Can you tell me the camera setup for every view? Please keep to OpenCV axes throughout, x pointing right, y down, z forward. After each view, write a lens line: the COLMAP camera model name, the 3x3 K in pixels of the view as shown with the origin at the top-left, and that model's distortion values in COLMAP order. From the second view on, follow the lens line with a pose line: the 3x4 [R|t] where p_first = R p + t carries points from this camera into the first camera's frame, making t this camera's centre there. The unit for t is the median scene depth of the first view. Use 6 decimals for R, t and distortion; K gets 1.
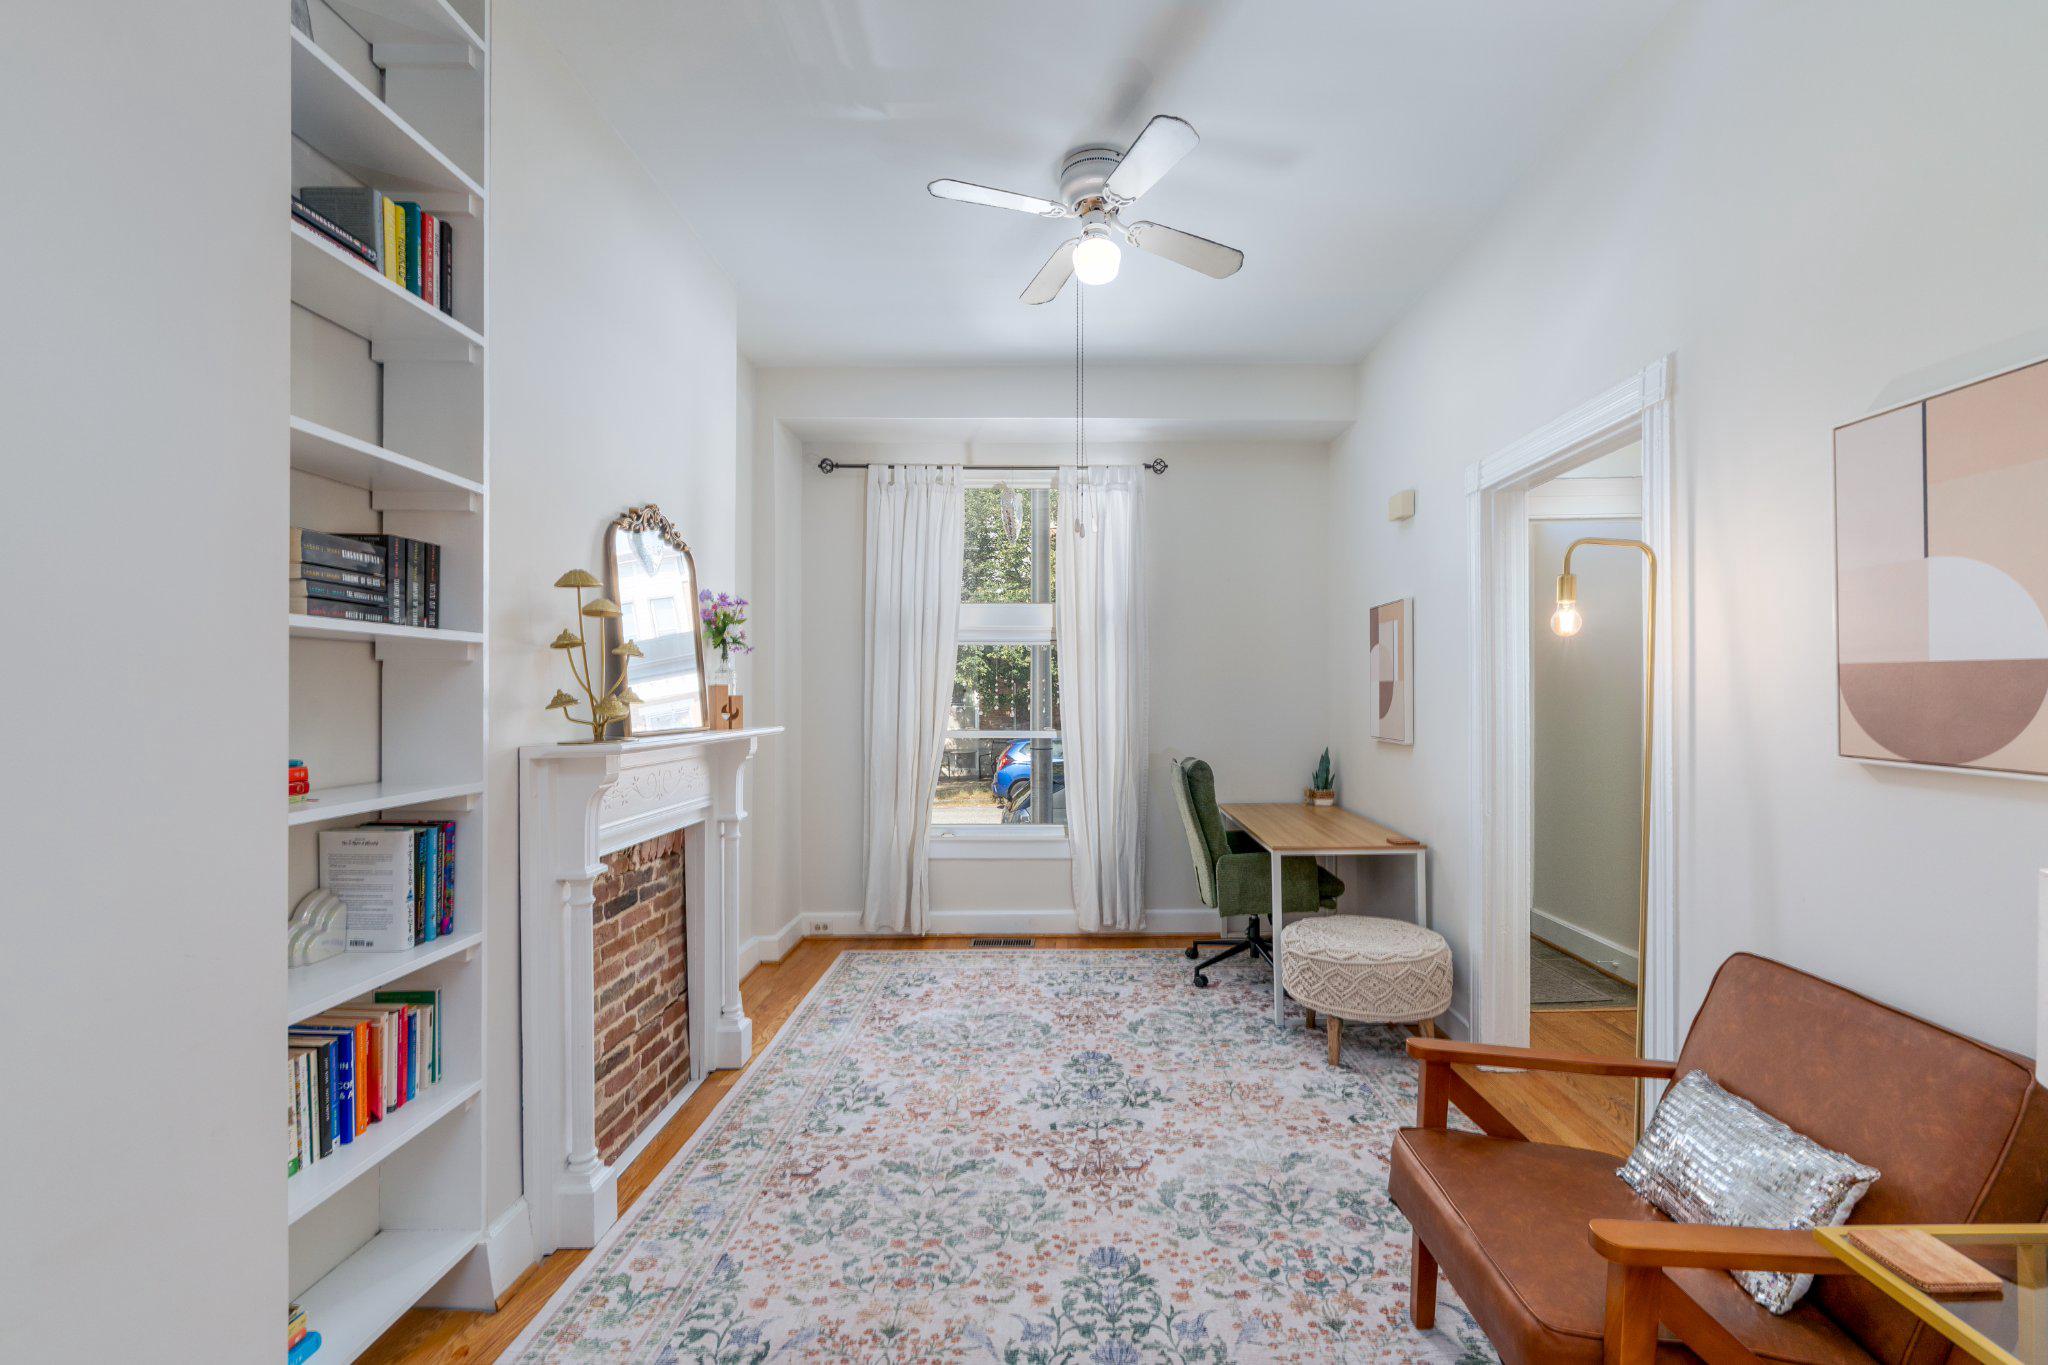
lens RADIAL K [[854.2, 0, 1061.8], [0, 854.2, 692.4], [0, 0, 1]] dist [0.000416, -0.000392]
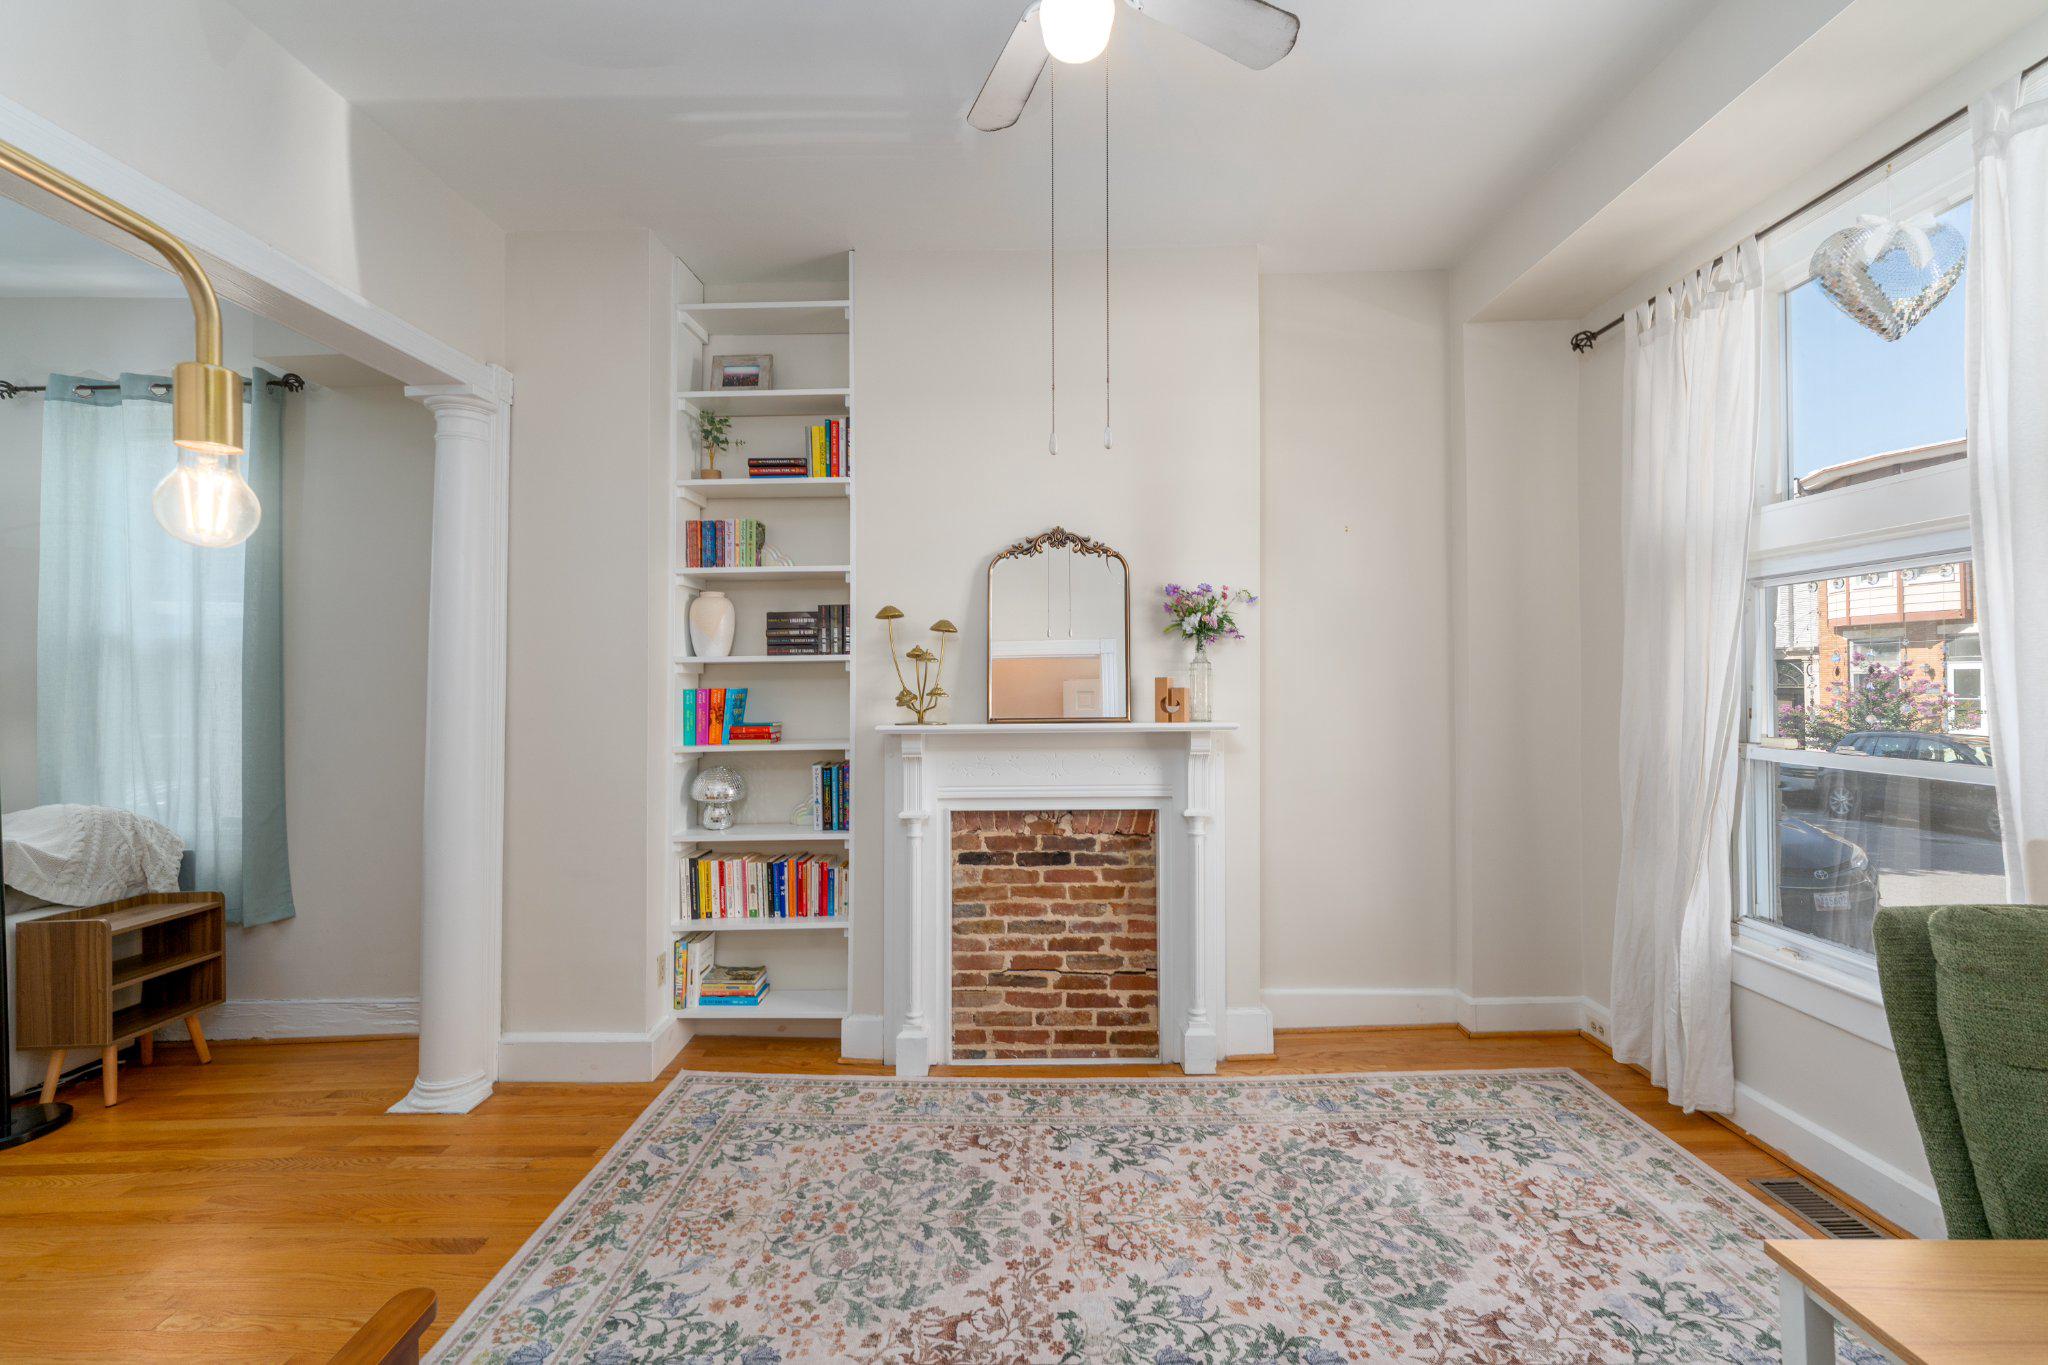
lens RADIAL K [[824.5, 0, 1011.6], [0, 824.5, 677.0], [0, 0, 1]] dist [0.000442, -0.002024]
pose [[-0.024561, -0.009649, -0.999652, 0.640551], [0.015825, 0.999824, -0.010040, -0.002818], [0.999573, -0.016066, -0.024404, 0.946124]]
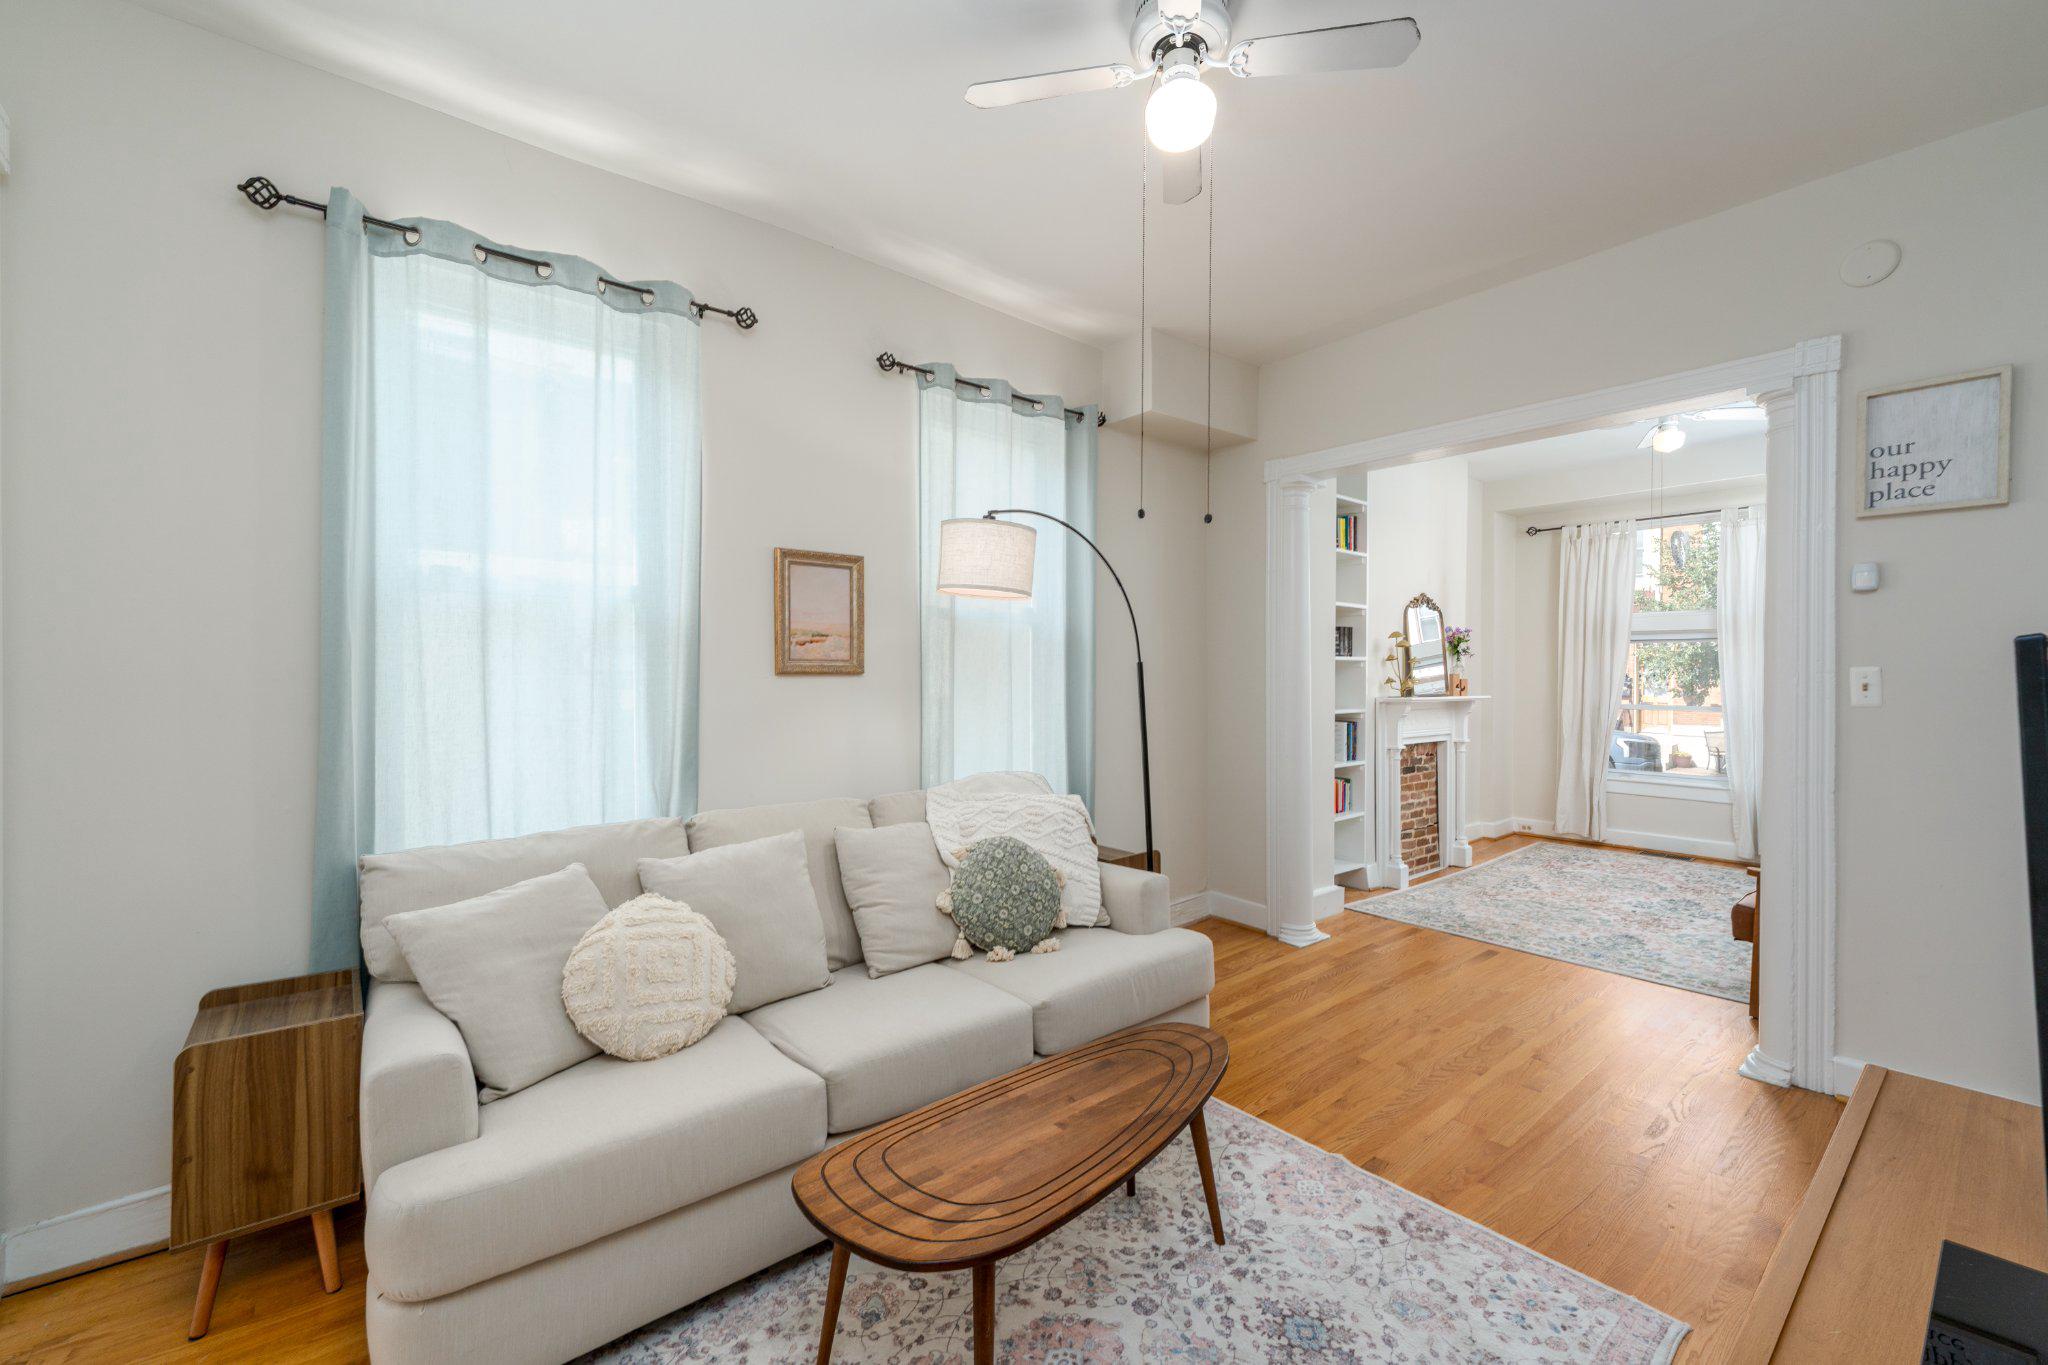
lens RADIAL K [[850.6, 0, 1030.3], [0, 850.6, 680.0], [0, 0, 1]] dist [0.003061, 0.000112]
pose [[0.650382, 0.004823, -0.759592, 0.527156], [-0.001569, 0.999986, 0.005005, -0.003018], [0.759605, -0.002063, 0.650381, -1.190790]]
